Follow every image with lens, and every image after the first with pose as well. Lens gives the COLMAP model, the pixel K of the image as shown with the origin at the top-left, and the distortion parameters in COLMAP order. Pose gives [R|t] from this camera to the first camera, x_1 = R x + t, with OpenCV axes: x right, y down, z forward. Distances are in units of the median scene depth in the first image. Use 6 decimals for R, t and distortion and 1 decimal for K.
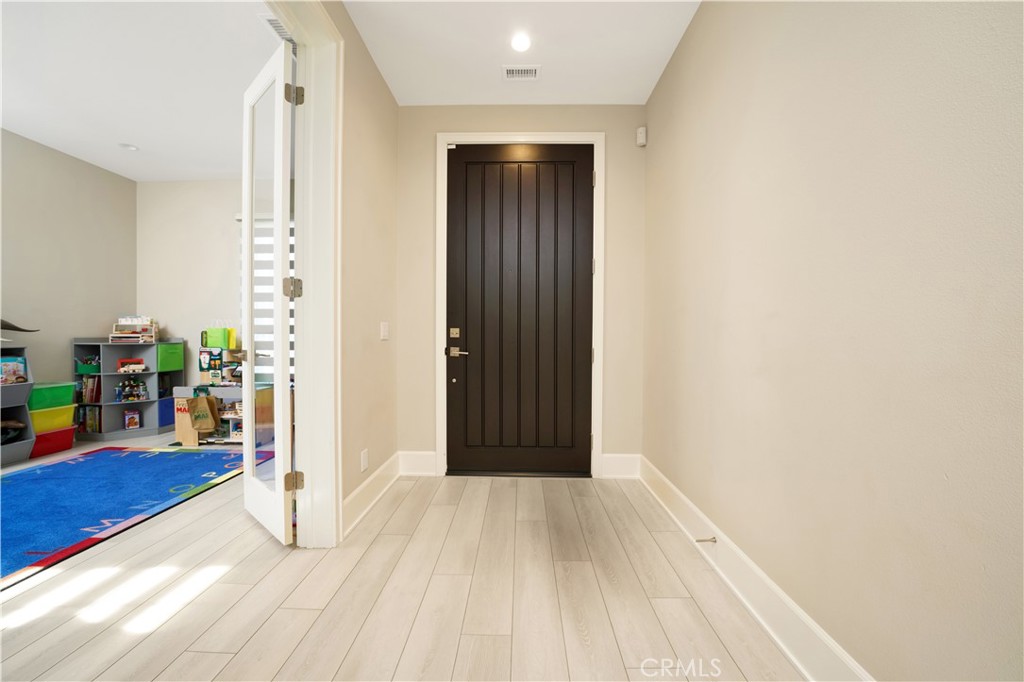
lens RADIAL K [[355.3, 0, 515.0], [0, 355.3, 346.1], [0, 0, 1]] dist [-0.022672, 0.000118]
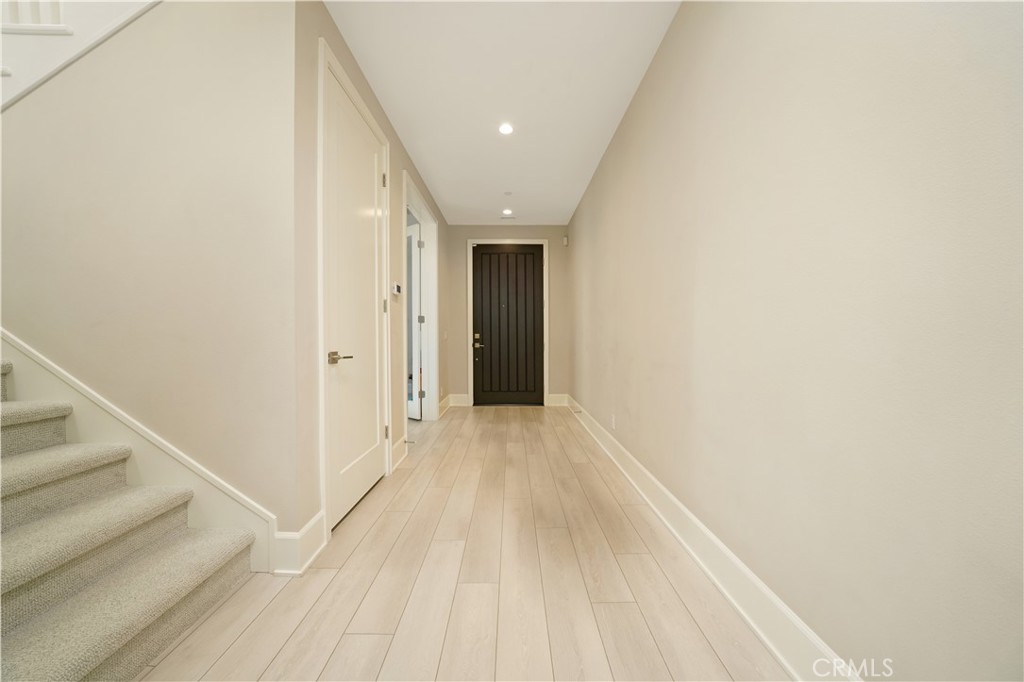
lens RADIAL K [[355.3, 0, 515.0], [0, 355.3, 346.1], [0, 0, 1]] dist [-0.022672, 0.000118]
pose [[0.999143, -0.009726, 0.040240, -0.031623], [0.009963, 0.999934, -0.005697, 0.034796], [-0.040182, 0.006093, 0.999174, -1.075893]]
